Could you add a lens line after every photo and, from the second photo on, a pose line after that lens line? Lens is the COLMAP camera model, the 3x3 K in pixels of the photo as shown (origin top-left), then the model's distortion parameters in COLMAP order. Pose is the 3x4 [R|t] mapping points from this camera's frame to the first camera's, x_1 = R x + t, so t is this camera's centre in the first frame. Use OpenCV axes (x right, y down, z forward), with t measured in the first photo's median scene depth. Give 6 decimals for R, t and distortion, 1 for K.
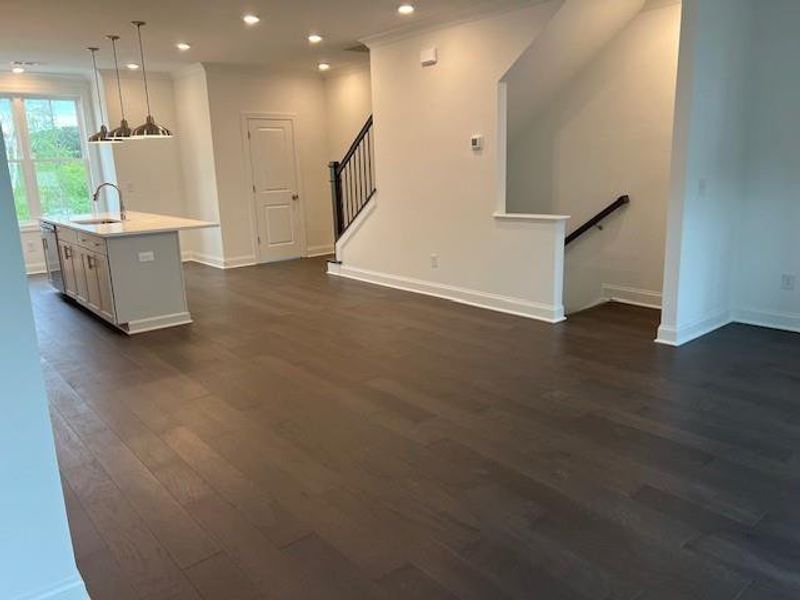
lens RADIAL K [[634.6, 0, 410.3], [0, 634.6, 297.9], [0, 0, 1]] dist [0.032057, -0.000604]
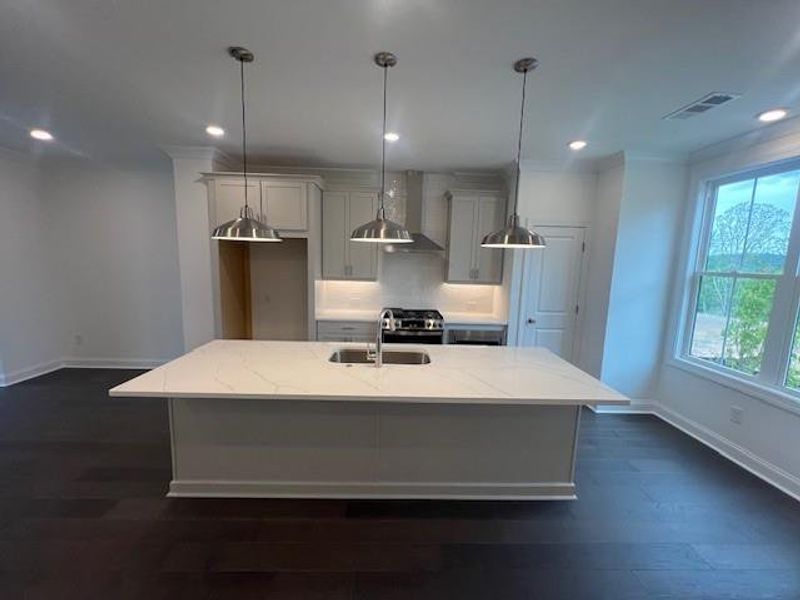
lens RADIAL K [[326.7, 0, 400.0], [0, 326.7, 300.0], [0, 0, 1]] dist [0.002093, -0.000408]
pose [[-0.622808, 0.122312, -0.772755, -0.223781], [-0.174442, 0.941131, 0.289555, -0.292131], [0.762680, 0.315138, -0.564808, 1.216661]]
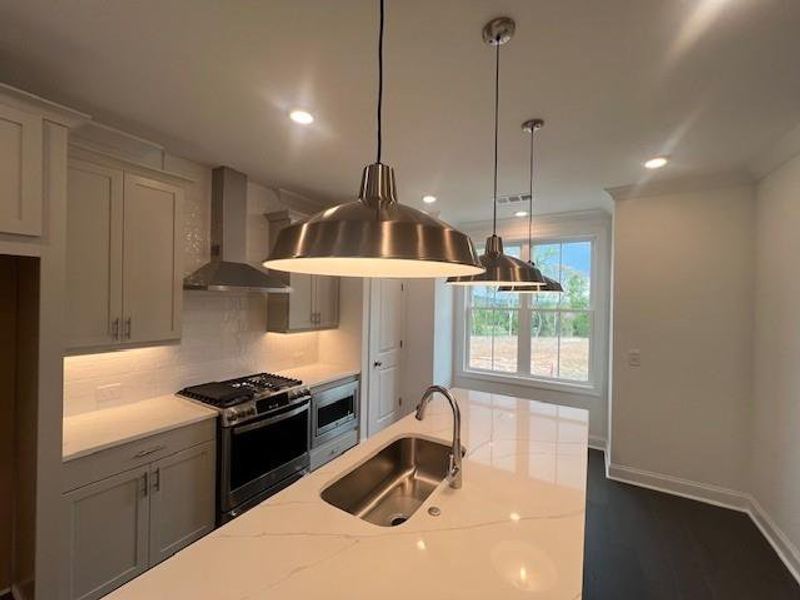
lens RADIAL K [[322.5, 0, 400.0], [0, 322.5, 300.0], [0, 0, 1]] dist [0.002428, -0.000068]
pose [[0.329616, 0.047324, -0.942928, -0.287229], [-0.233960, 0.971686, -0.033017, -0.224477], [0.914667, 0.231490, 0.331355, 0.903064]]
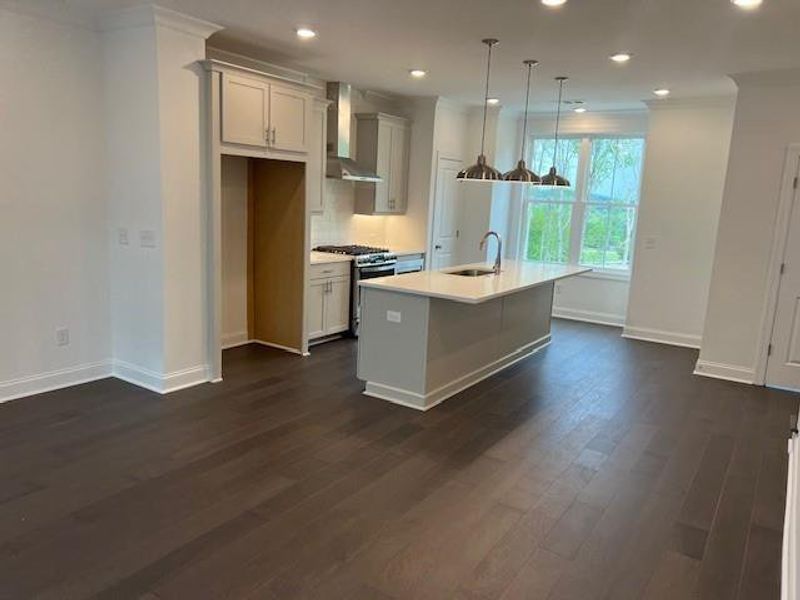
lens RADIAL K [[615.7, 0, 400.0], [0, 615.7, 300.0], [0, 0, 1]] dist [0.097902, -0.007621]
pose [[0.292184, 0.216777, -0.931470, 0.310316], [-0.266150, 0.953927, 0.138517, -0.175573], [0.918582, 0.207439, 0.336418, 0.621555]]
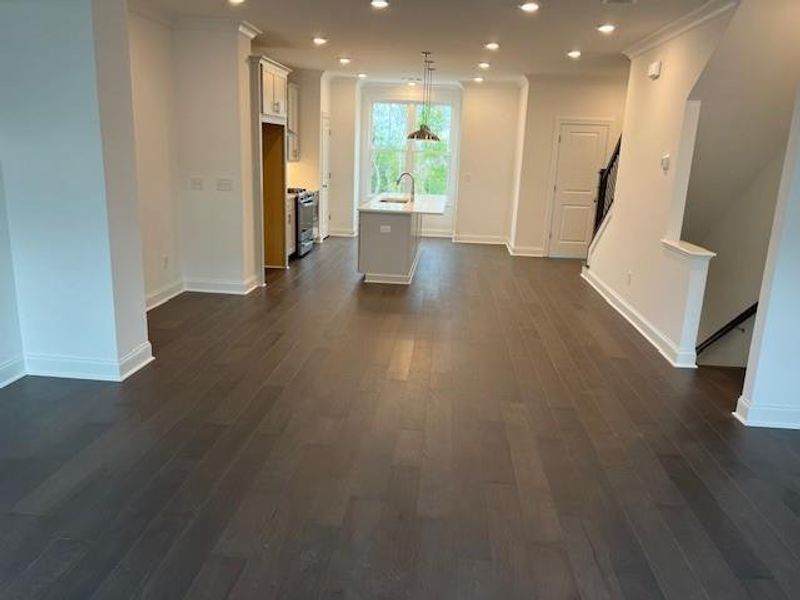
lens RADIAL K [[636.8, 0, 397.3], [0, 636.8, 274.7], [0, 0, 1]] dist [0.197690, -0.000905]
pose [[0.707700, 0.200969, -0.677327, 0.467169], [-0.216107, 0.974316, 0.063292, -0.052797], [0.672651, 0.101583, 0.732954, 0.027573]]
